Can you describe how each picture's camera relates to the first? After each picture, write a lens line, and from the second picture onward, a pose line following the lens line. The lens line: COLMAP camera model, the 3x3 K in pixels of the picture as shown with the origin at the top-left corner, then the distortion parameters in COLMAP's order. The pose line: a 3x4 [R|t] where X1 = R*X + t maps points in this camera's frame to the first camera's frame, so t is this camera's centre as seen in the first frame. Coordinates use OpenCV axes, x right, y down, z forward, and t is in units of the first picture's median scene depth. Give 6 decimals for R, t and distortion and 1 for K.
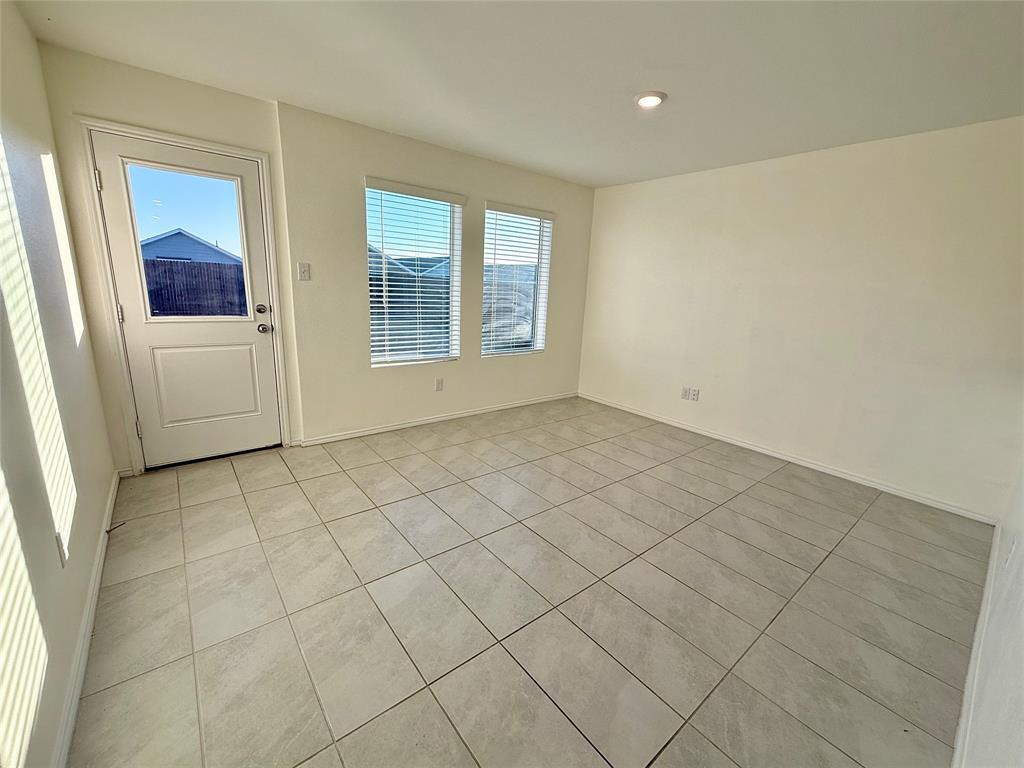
lens RADIAL K [[406.3, 0, 501.8], [0, 406.3, 390.1], [0, 0, 1]] dist [-0.005915, -0.000232]
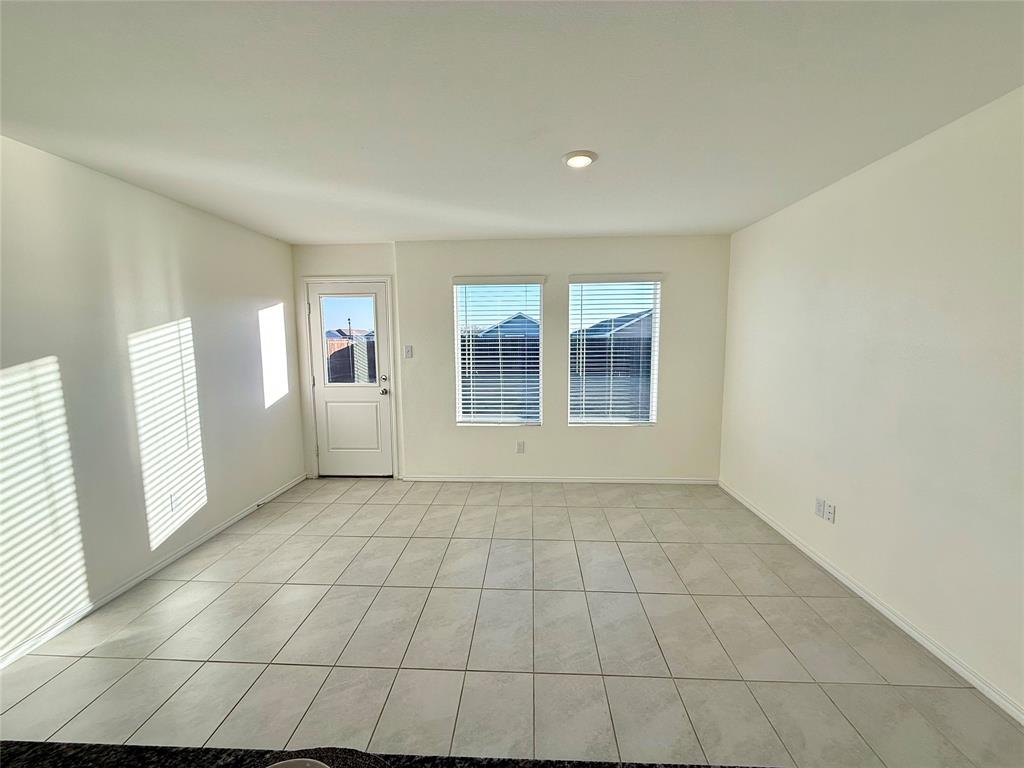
lens RADIAL K [[406.3, 0, 524.6], [0, 406.3, 383.8], [0, 0, 1]] dist [-0.005915, -0.000232]
pose [[0.750842, 0.021364, -0.660136, 0.643819], [-0.119978, 0.987260, -0.104513, -0.077701], [0.649493, 0.157675, 0.743840, 0.220169]]
